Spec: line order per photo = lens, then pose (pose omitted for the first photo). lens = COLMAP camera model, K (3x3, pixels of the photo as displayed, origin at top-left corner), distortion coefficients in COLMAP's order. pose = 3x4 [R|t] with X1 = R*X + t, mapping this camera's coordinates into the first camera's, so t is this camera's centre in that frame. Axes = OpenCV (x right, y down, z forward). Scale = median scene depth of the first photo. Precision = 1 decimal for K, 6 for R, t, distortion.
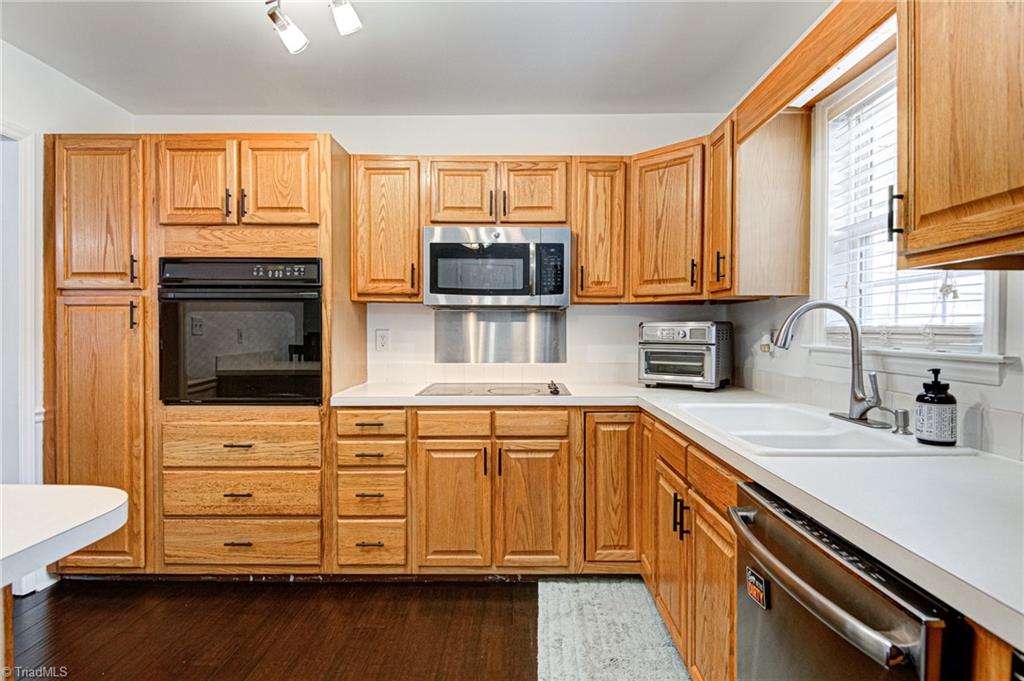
lens RADIAL K [[531.4, 0, 512.7], [0, 531.4, 334.9], [0, 0, 1]] dist [0.013379, -0.015544]
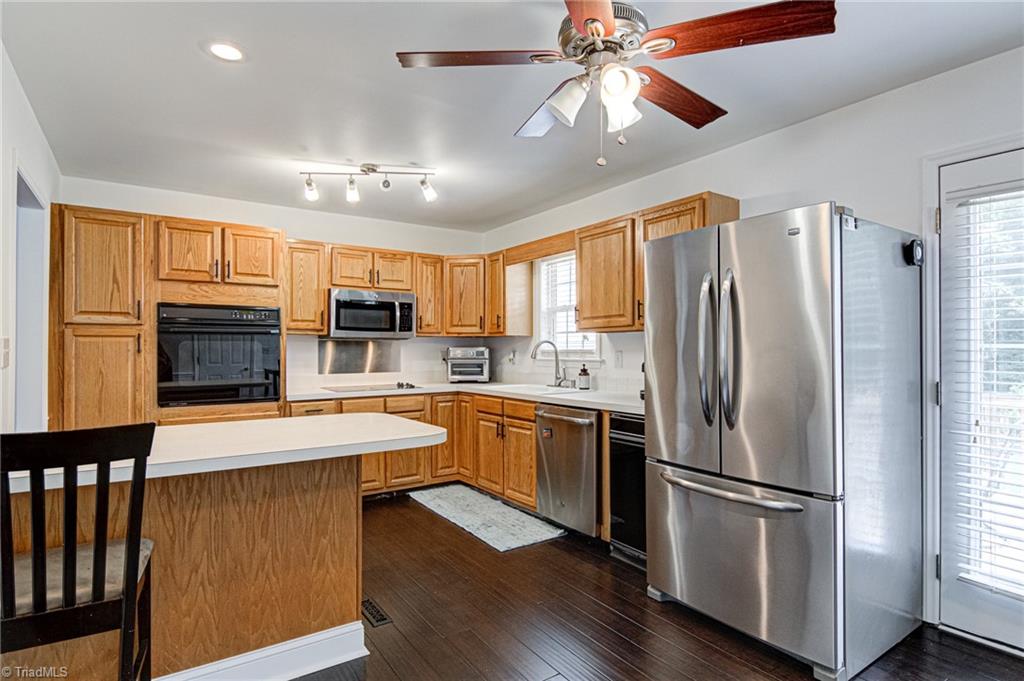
lens RADIAL K [[531.4, 0, 507.5], [0, 531.4, 347.1], [0, 0, 1]] dist [0.013379, -0.015544]
pose [[0.825165, -0.001786, 0.564889, -0.695067], [0.010862, 0.999860, -0.012706, 0.000344], [-0.564788, 0.016620, 0.825069, -0.681688]]
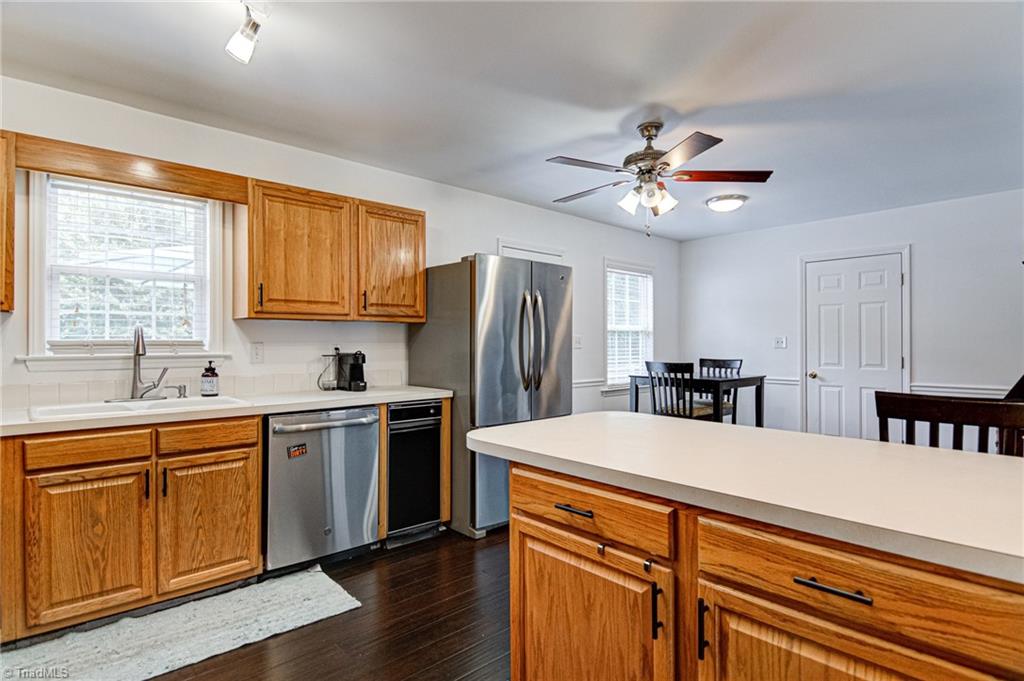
lens RADIAL K [[531.4, 0, 512.8], [0, 531.4, 342.5], [0, 0, 1]] dist [0.013379, -0.015544]
pose [[-0.678391, -0.003508, 0.734692, -0.889150], [0.006974, 0.999913, 0.011214, -0.014431], [-0.734668, 0.012731, -0.678308, 0.866974]]
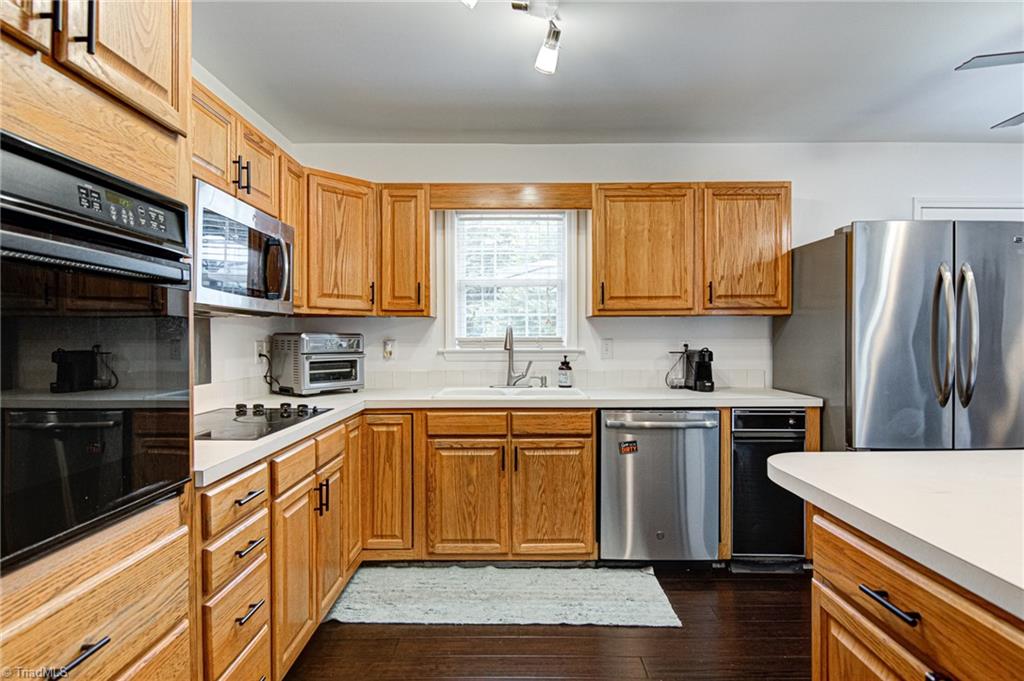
lens RADIAL K [[531.4, 0, 512.1], [0, 531.4, 342.7], [0, 0, 1]] dist [0.013379, -0.015544]
pose [[0.001379, -0.009998, 0.999949, -0.874051], [0.014730, 0.999842, 0.009976, -0.011610], [-0.999891, 0.014715, 0.001526, 0.686328]]
